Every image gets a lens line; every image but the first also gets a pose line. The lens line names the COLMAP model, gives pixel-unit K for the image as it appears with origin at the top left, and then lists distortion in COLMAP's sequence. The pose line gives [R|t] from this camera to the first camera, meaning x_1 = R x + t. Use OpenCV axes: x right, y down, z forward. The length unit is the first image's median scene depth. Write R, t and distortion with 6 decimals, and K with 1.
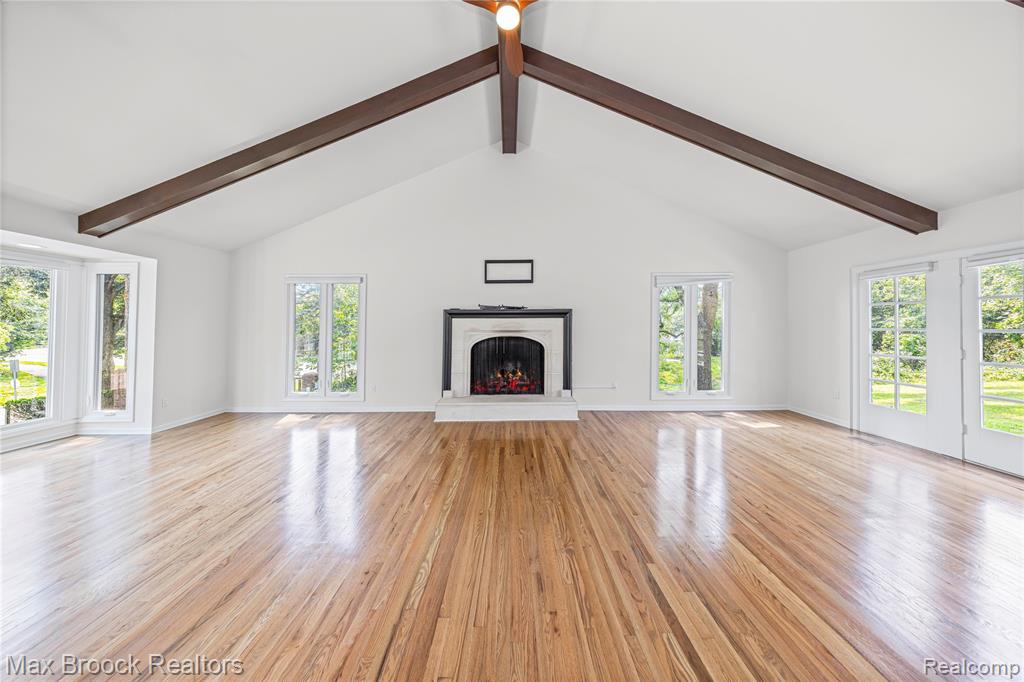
lens RADIAL K [[315.1, 0, 514.0], [0, 315.1, 327.3], [0, 0, 1]] dist [-0.000089, -0.000017]
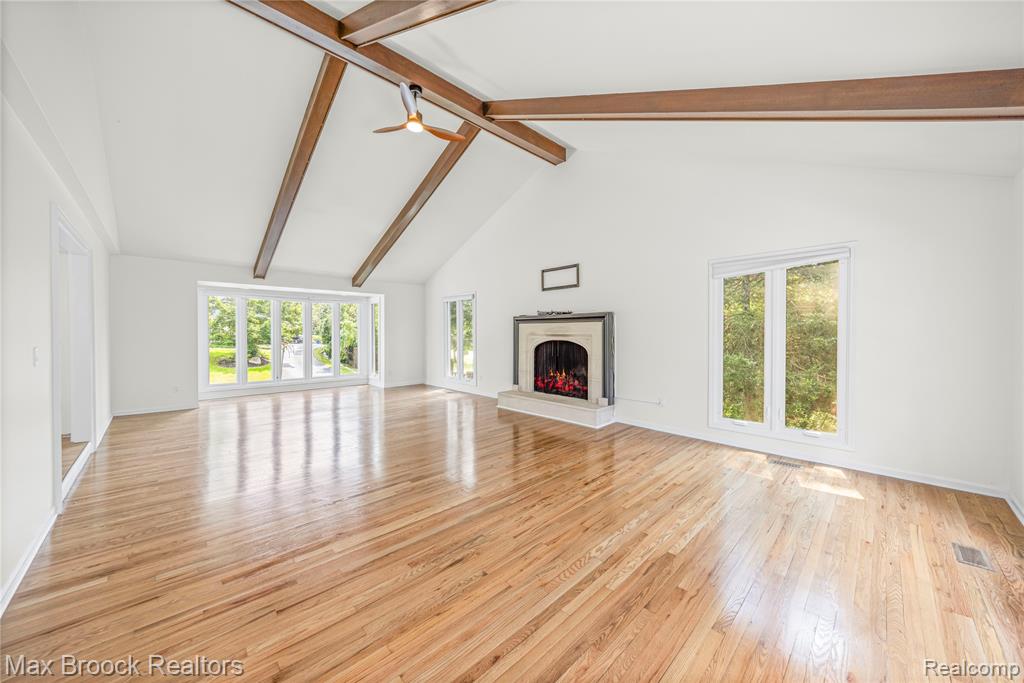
lens RADIAL K [[363.5, 0, 512.0], [0, 363.5, 341.5], [0, 0, 1]] dist [-0.000067, -0.000006]
pose [[0.689860, 0.020826, -0.723643, 0.754835], [-0.006620, 0.999726, 0.022460, 0.007358], [0.723913, -0.010704, 0.689808, 0.051940]]
